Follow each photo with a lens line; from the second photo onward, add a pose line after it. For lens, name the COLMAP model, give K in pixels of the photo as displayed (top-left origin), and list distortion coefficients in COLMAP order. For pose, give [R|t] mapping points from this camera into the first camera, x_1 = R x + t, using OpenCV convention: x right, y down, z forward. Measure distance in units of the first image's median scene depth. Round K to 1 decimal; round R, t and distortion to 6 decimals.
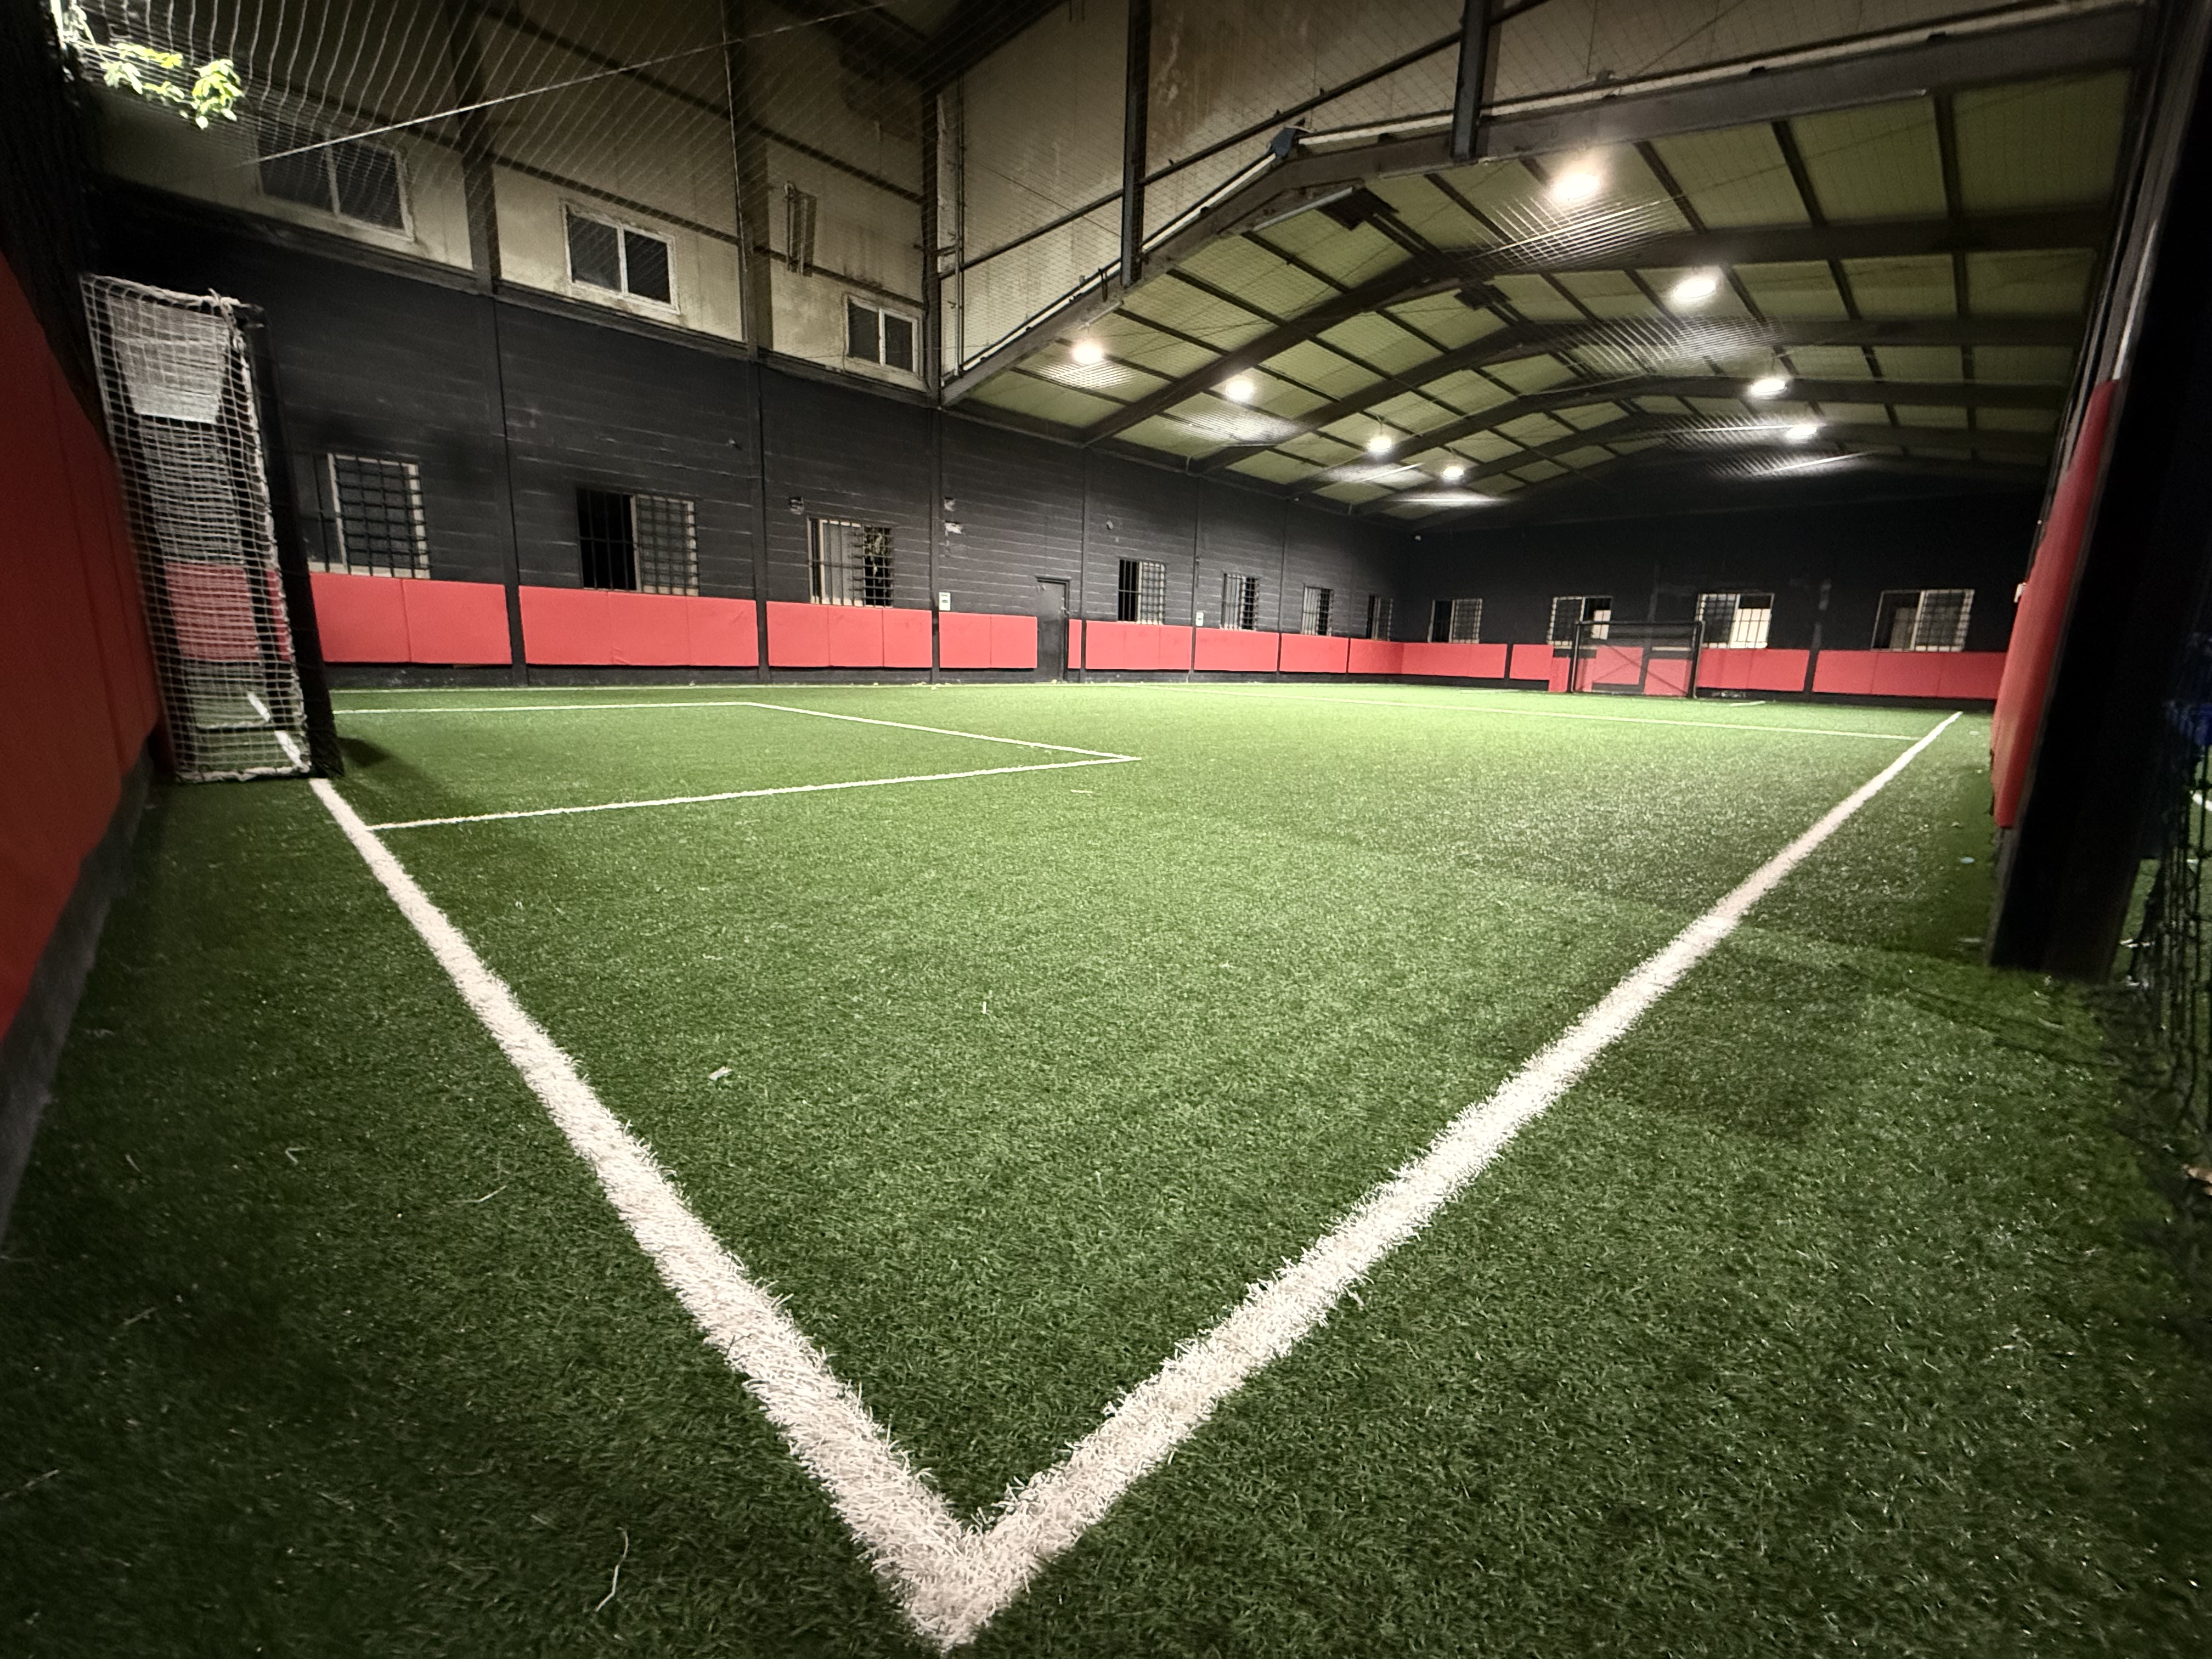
lens RADIAL K [[879.6, 0, 1110.7], [0, 879.6, 834.5], [0, 0, 1]] dist [0.000212, 0.000134]
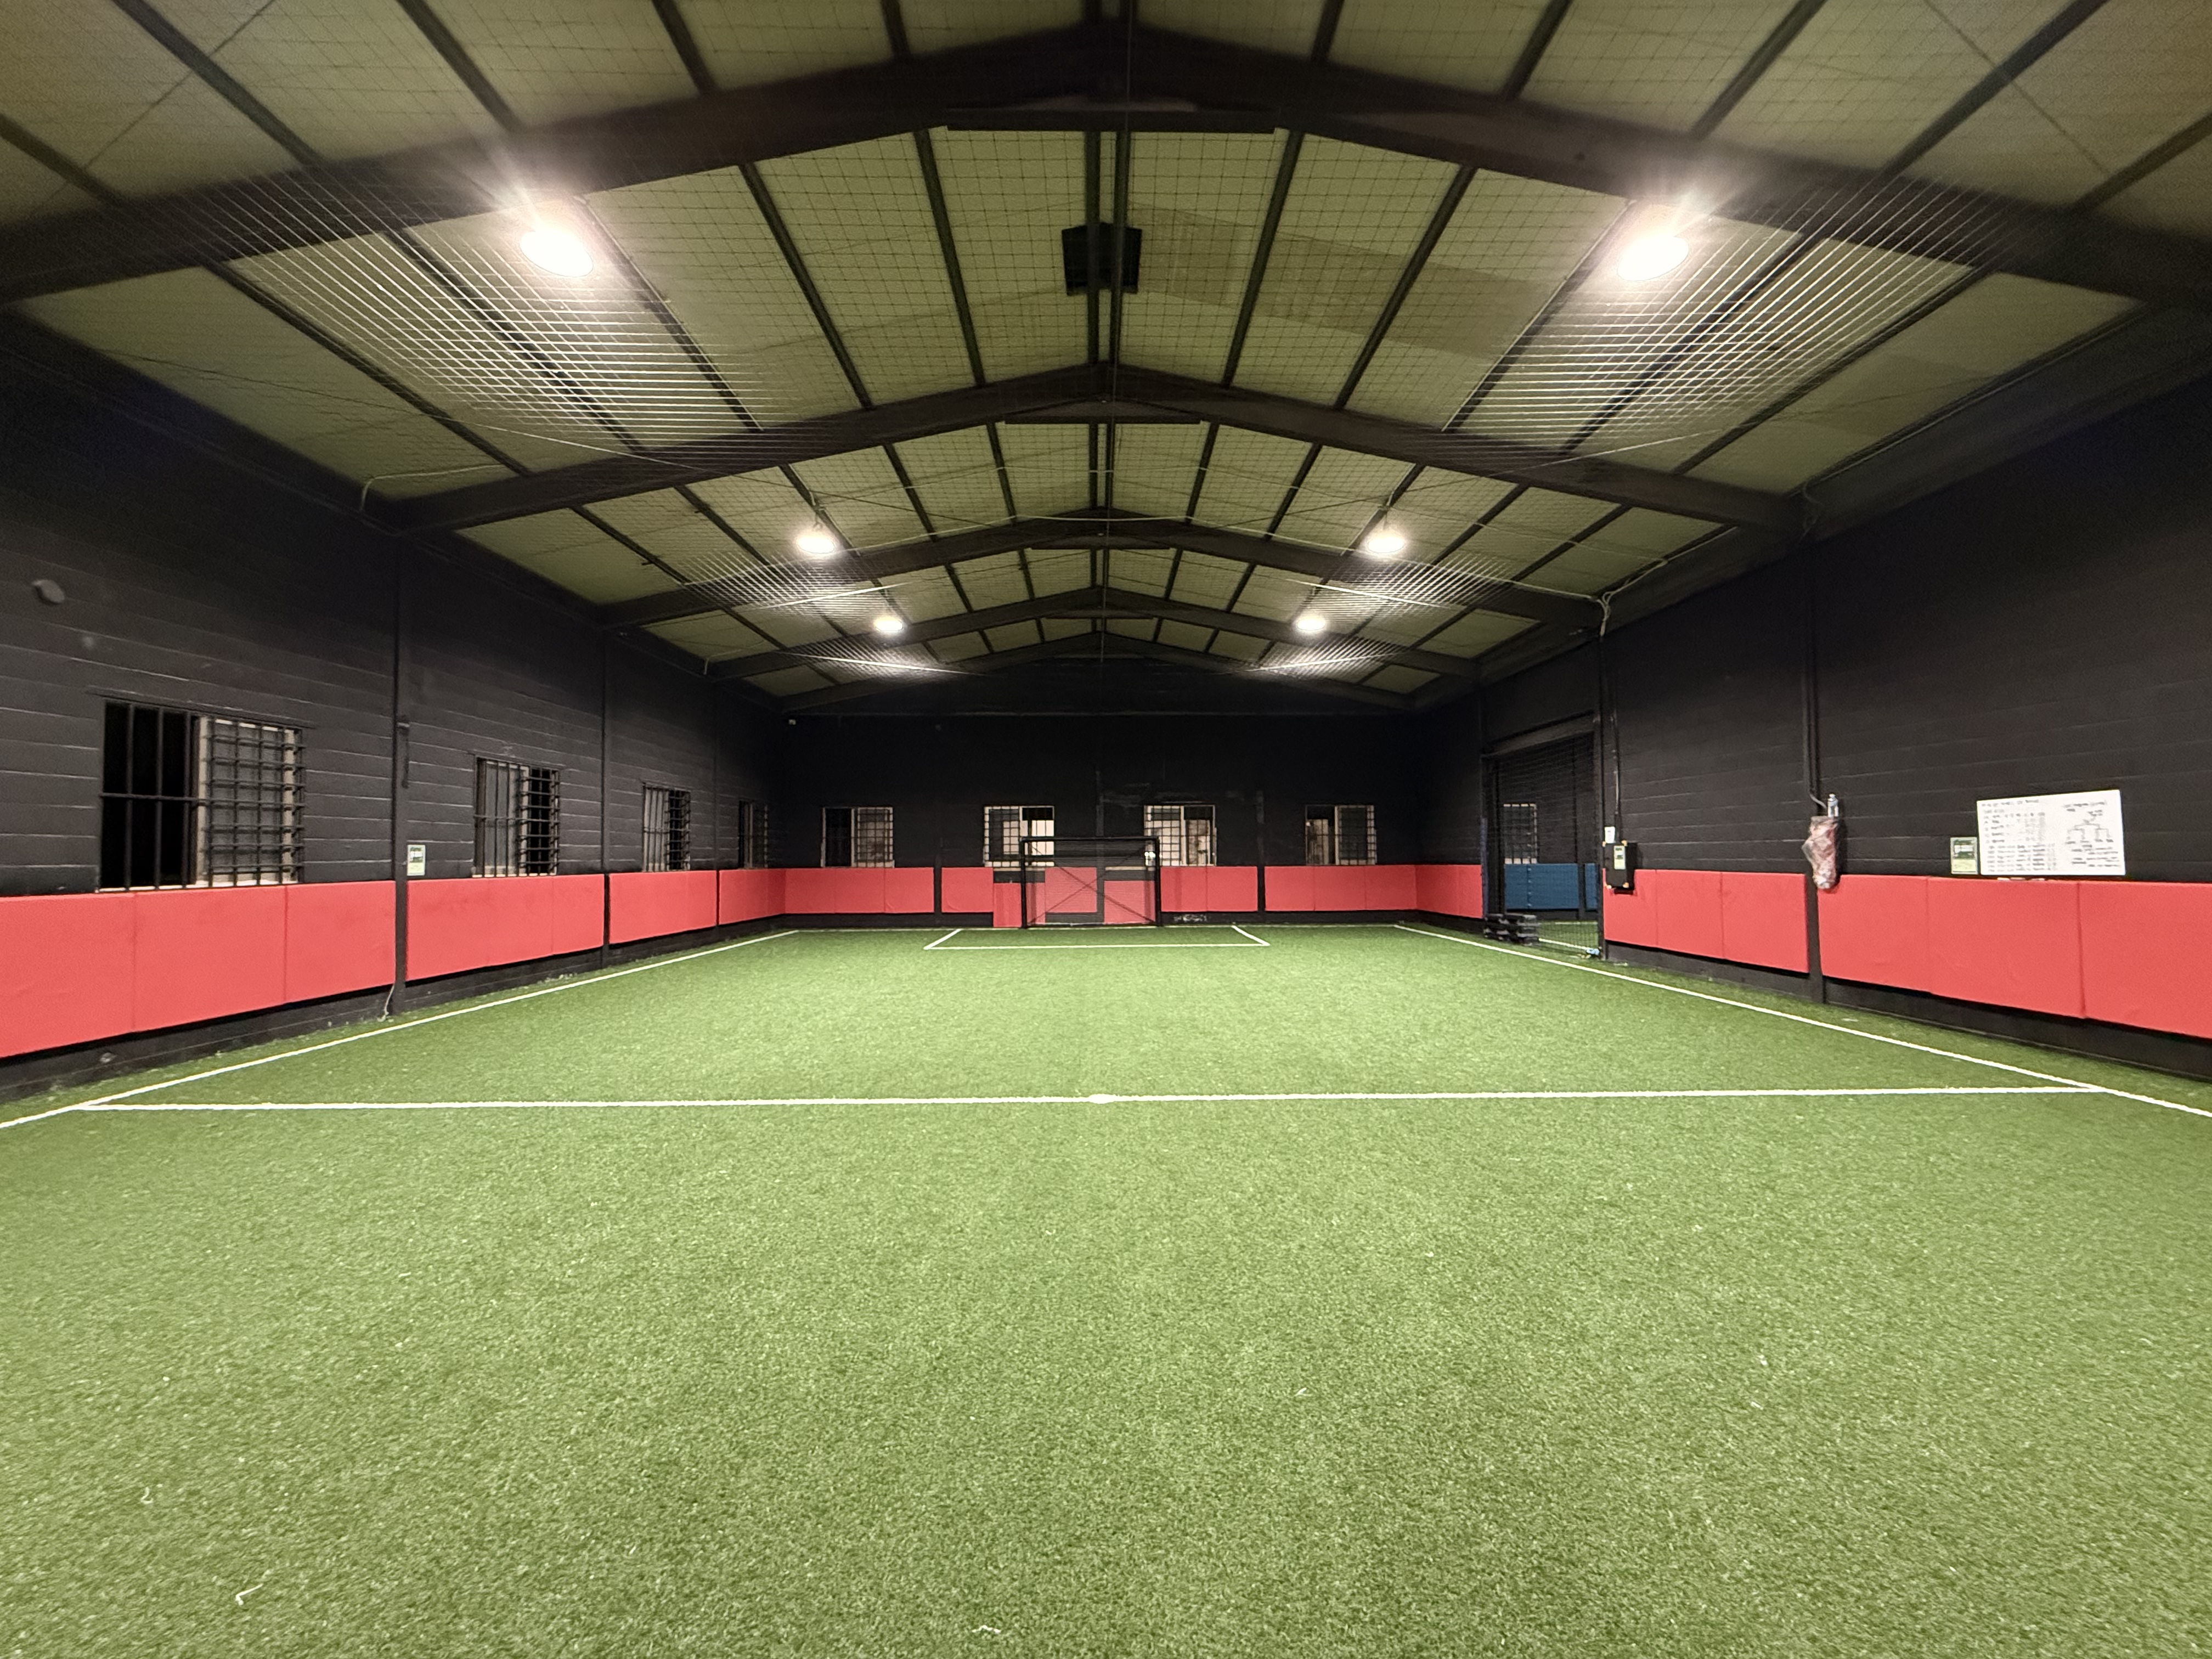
lens RADIAL K [[879.6, 0, 1104.5], [0, 879.6, 834.3], [0, 0, 1]] dist [0.000212, 0.000134]
pose [[0.701642, -0.018684, 0.712284, 0.032945], [0.171570, 0.974674, -0.143440, -0.141381], [-0.691565, 0.222850, 0.687078, 0.484684]]
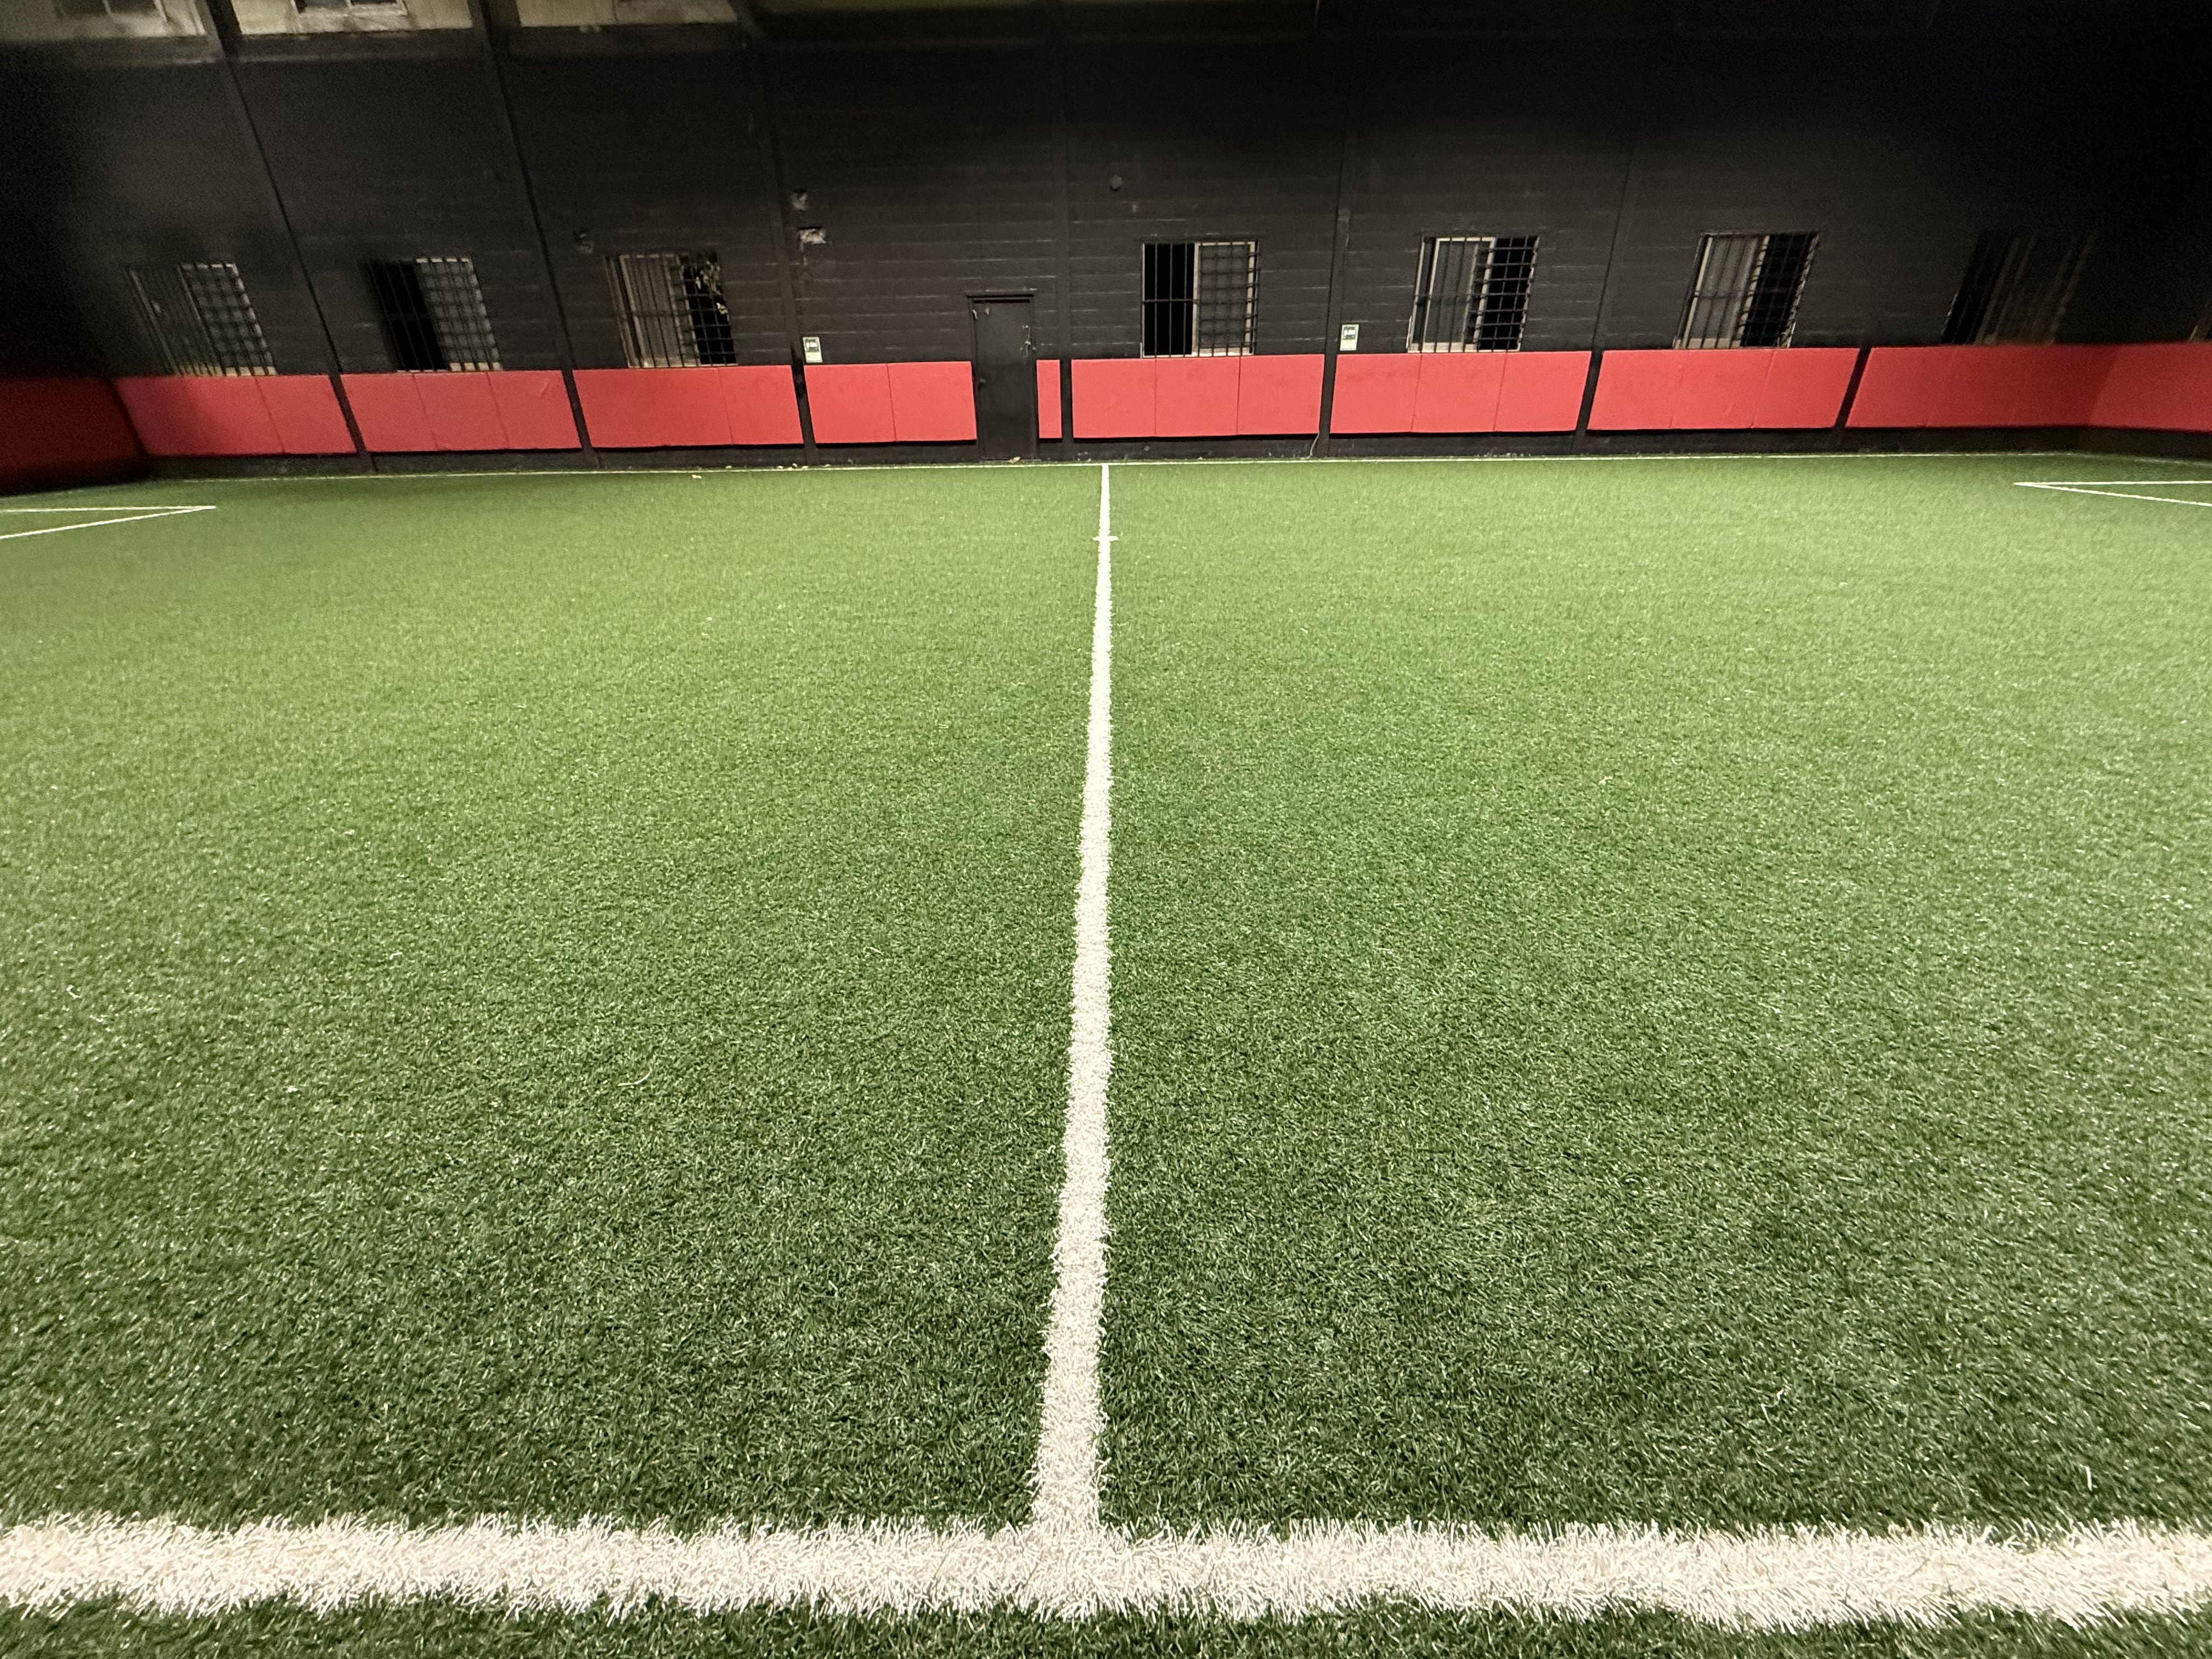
lens RADIAL K [[879.6, 0, 1146.1], [0, 879.6, 852.8], [0, 0, 1]] dist [0.000212, 0.000134]
pose [[0.694405, 0.287387, -0.659705, 0.485625], [-0.110913, 0.948577, 0.296480, -0.082867], [0.710985, -0.132707, 0.690572, 0.470156]]
